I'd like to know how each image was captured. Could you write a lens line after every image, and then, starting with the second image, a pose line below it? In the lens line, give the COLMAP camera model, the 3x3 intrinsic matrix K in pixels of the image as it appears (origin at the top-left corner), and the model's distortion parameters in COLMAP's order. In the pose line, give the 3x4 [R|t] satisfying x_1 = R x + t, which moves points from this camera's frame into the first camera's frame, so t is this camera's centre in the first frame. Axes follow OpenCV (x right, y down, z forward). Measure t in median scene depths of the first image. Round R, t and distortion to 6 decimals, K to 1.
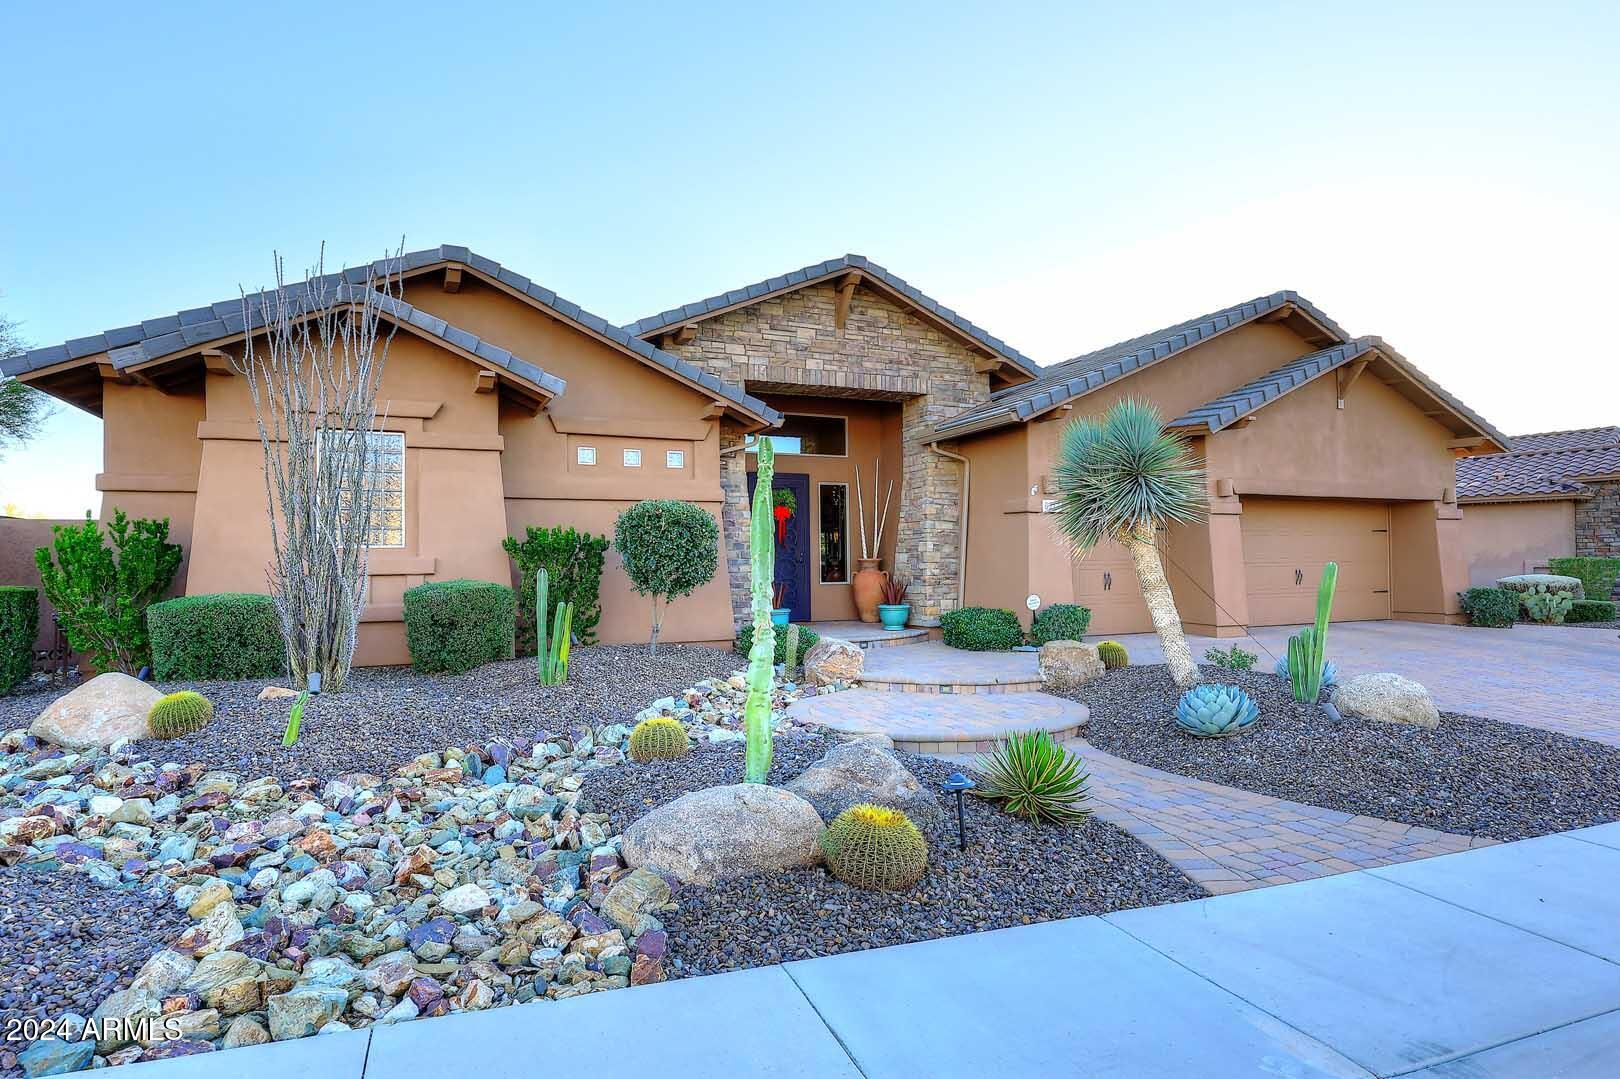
lens RADIAL K [[897.0, 0, 810.7], [0, 897.0, 540.8], [0, 0, 1]] dist [0.006573, 0.000592]
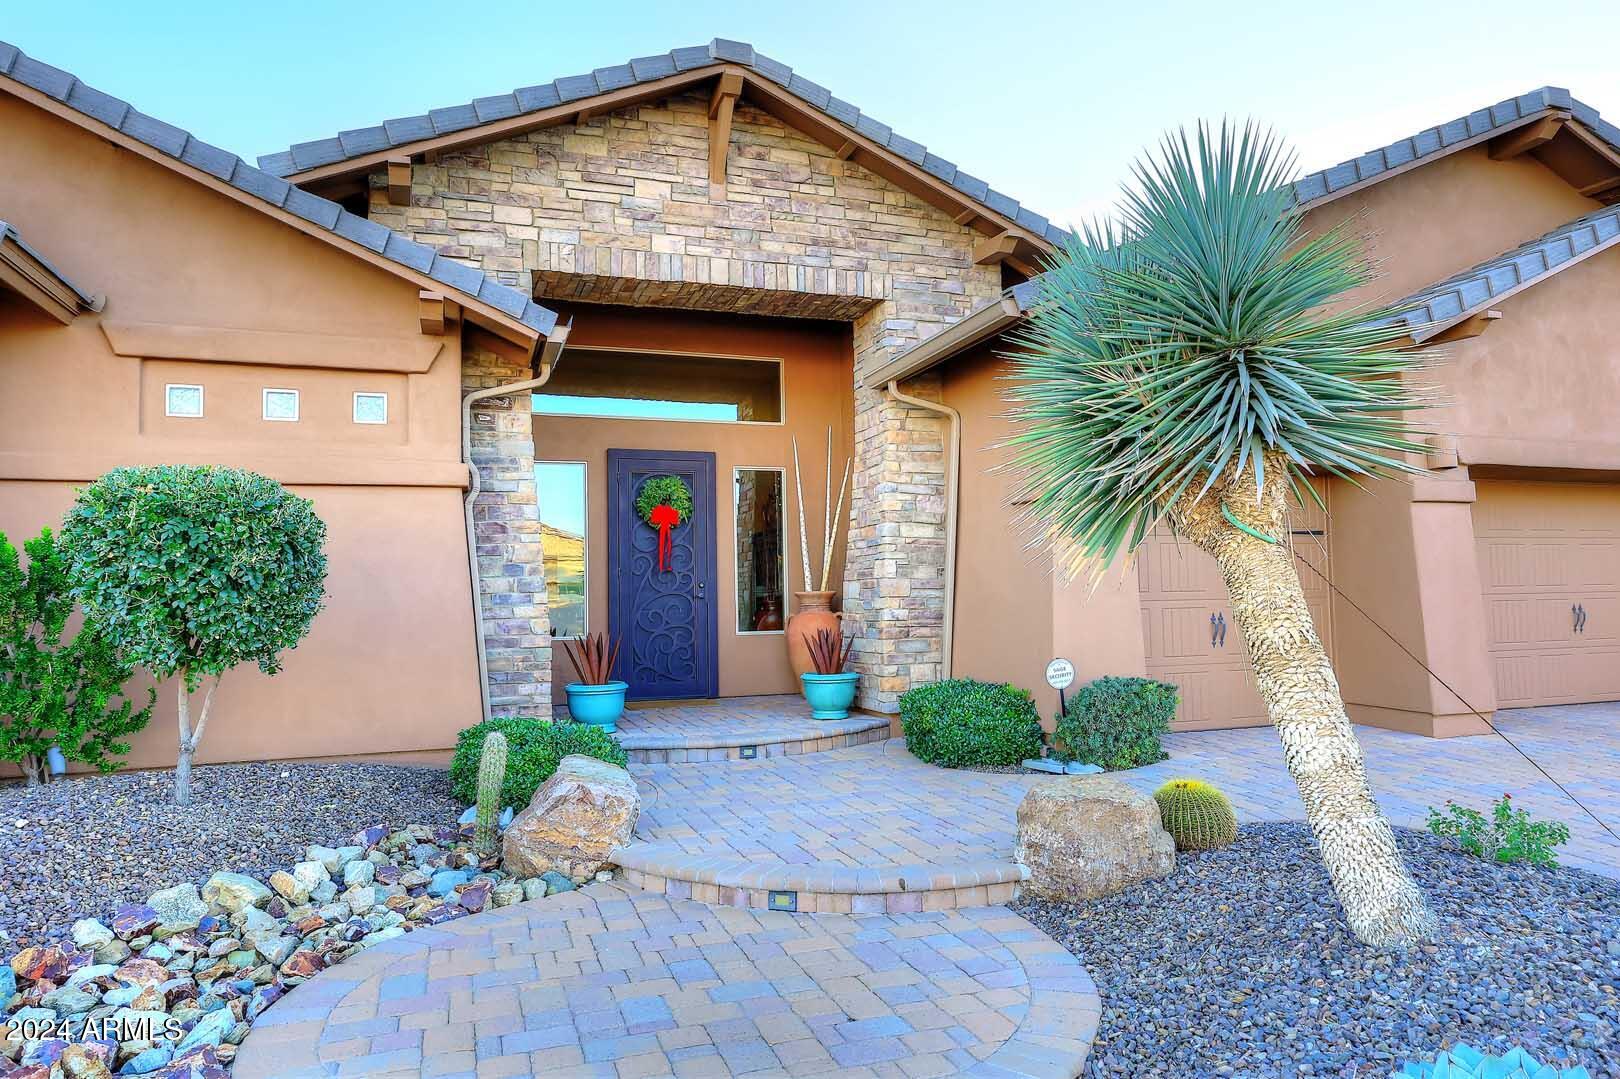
lens RADIAL K [[1059.5, 0, 808.8], [0, 1059.5, 541.4], [0, 0, 1]] dist [0.007853, -0.000192]
pose [[0.996294, -0.012687, -0.085069, 0.144054], [0.010189, 0.999506, -0.029739, 0.008938], [0.085405, 0.028762, 0.995931, 0.350905]]
